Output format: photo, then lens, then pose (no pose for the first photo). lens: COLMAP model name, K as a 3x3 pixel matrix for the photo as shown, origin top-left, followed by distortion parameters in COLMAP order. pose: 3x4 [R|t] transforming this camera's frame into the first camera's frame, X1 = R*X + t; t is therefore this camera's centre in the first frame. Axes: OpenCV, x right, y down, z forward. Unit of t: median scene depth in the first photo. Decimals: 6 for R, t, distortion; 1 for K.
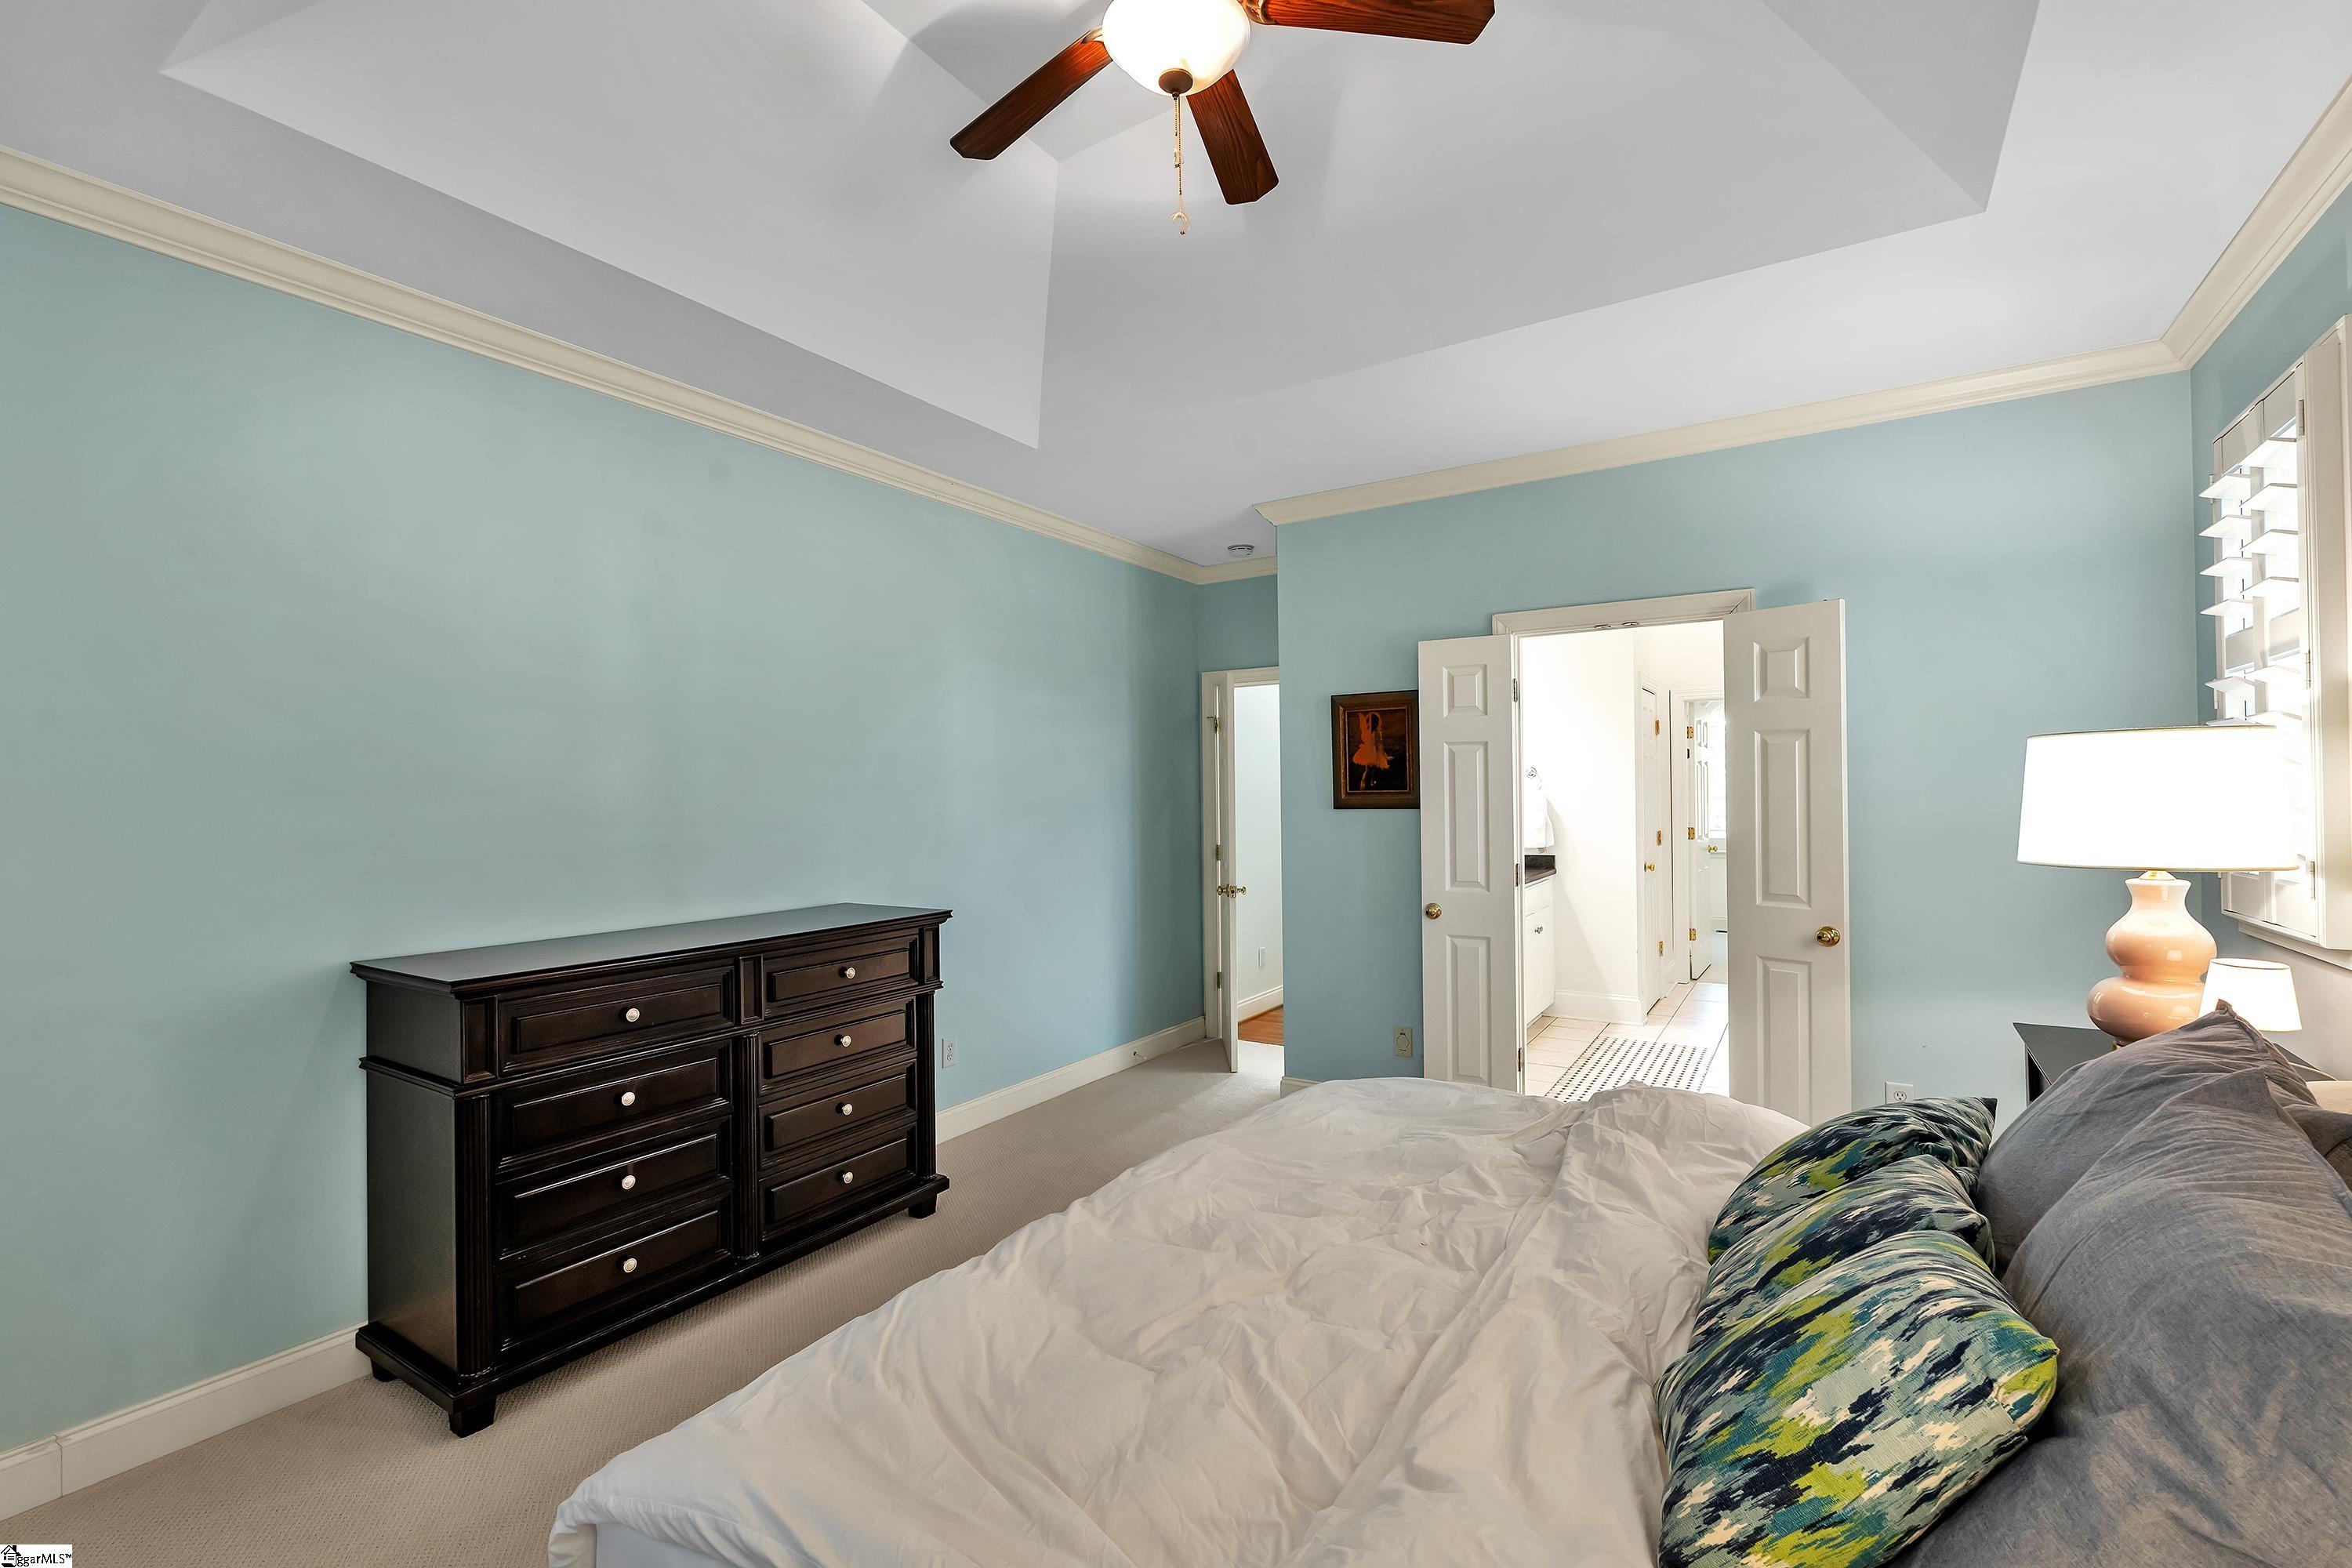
lens RADIAL K [[1024.4, 0, 1165.2], [0, 1024.4, 789.9], [0, 0, 1]] dist [0.001634, 0.000059]
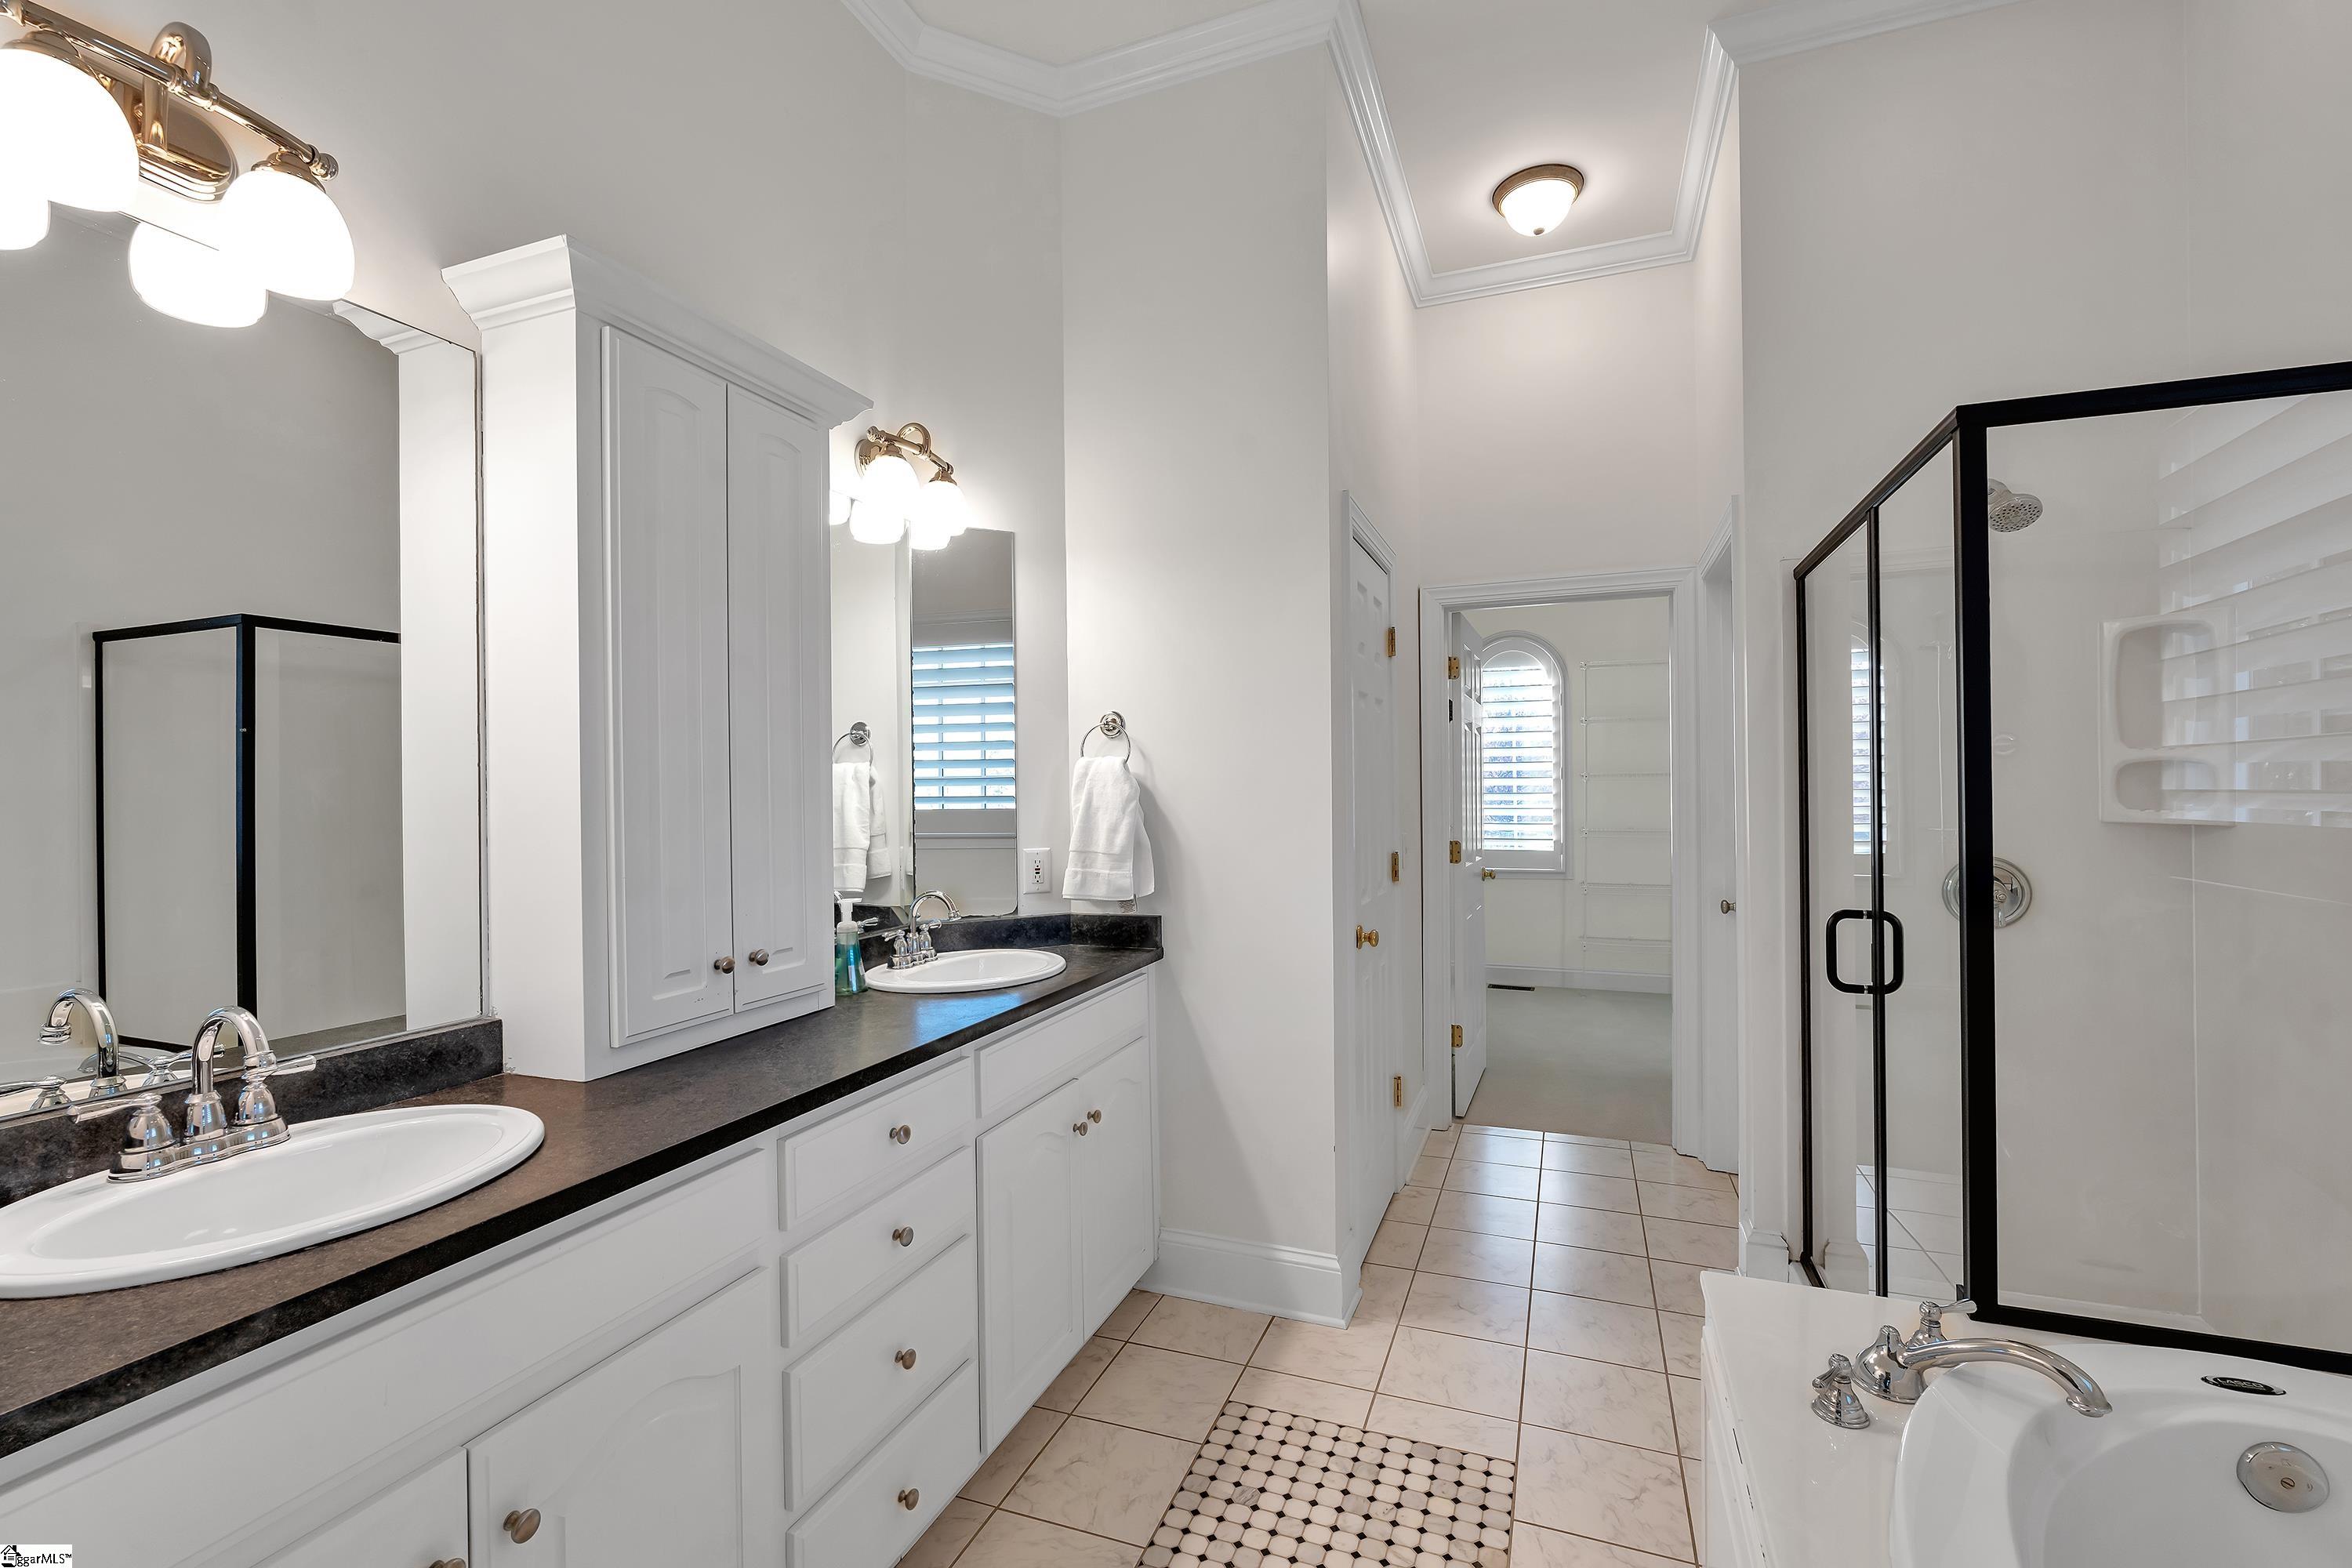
lens RADIAL K [[1024.4, 0, 1181.1], [0, 1024.4, 788.0], [0, 0, 1]] dist [0.001634, 0.000059]
pose [[0.977983, 0.004350, 0.208638, 0.296865], [-0.004327, 0.999990, -0.000569, 0.010225], [-0.208639, -0.000347, 0.977993, 0.574250]]
